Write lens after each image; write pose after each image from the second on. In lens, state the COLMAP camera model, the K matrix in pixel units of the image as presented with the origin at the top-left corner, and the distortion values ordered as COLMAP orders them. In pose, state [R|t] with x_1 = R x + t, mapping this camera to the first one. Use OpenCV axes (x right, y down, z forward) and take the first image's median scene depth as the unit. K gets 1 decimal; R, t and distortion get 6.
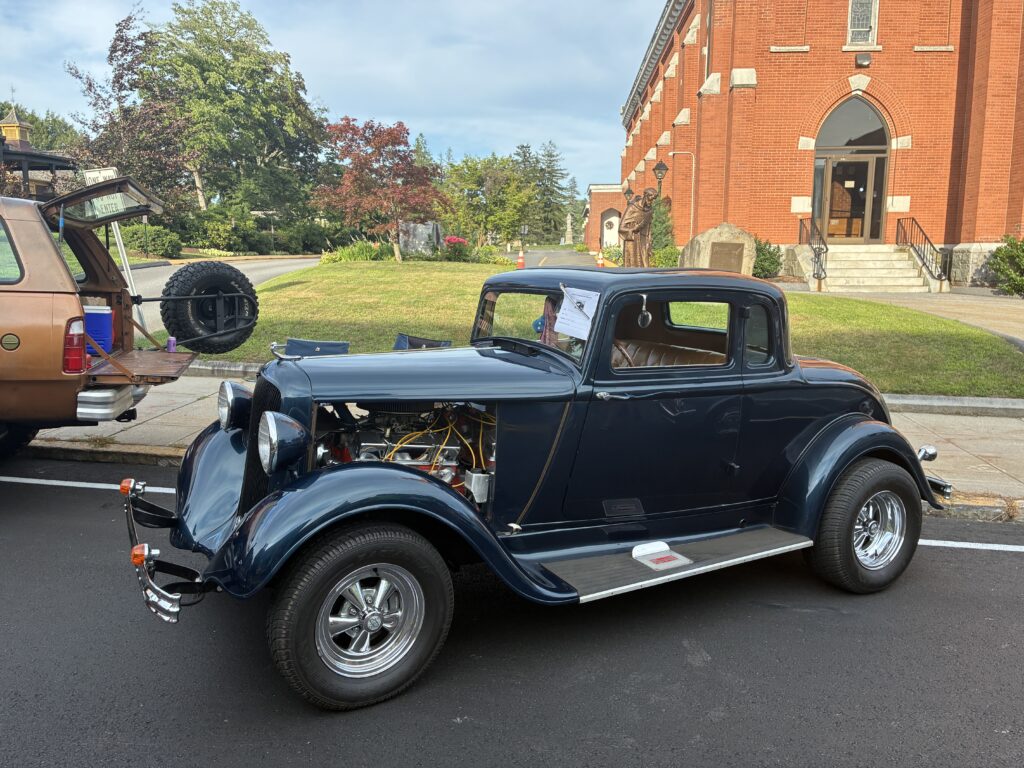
lens RADIAL K [[799.5, 0, 512.0], [0, 799.5, 384.0], [0, 0, 1]] dist [0.103249, -0.143475]
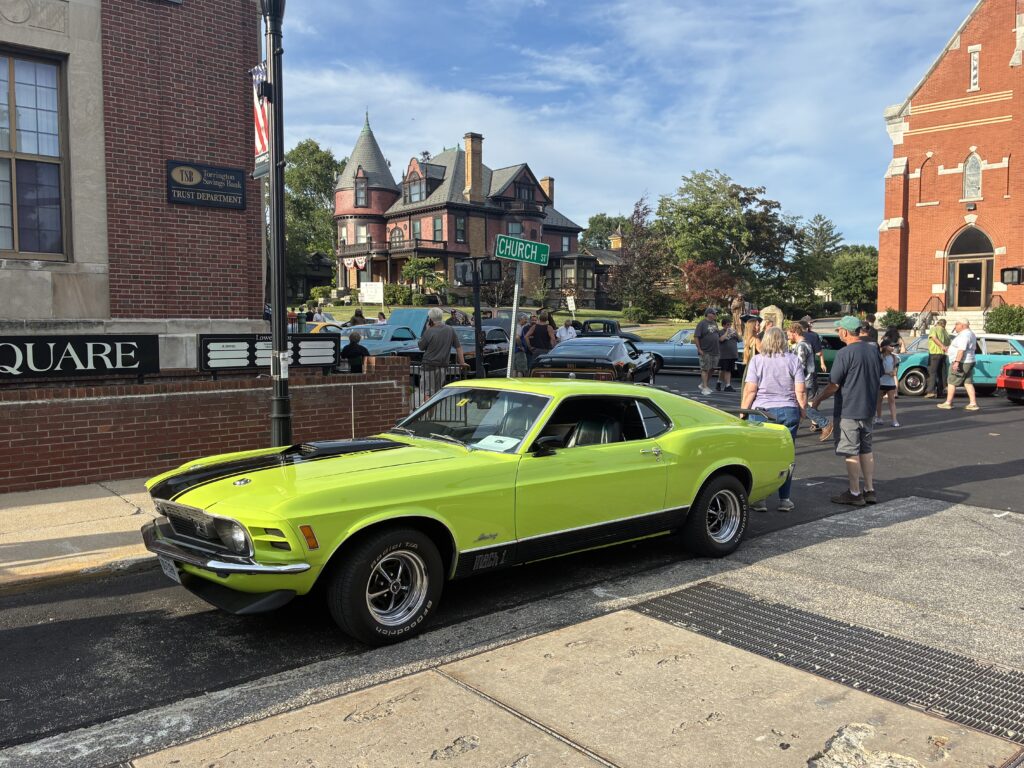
lens RADIAL K [[825.5, 0, 512.0], [0, 825.5, 384.0], [0, 0, 1]] dist [0.001136, 0.000134]
pose [[0.758877, 0.035394, -0.650271, 0.819562], [-0.088276, 0.994897, -0.048869, 0.147139], [0.645223, 0.094489, 0.758129, -0.903357]]
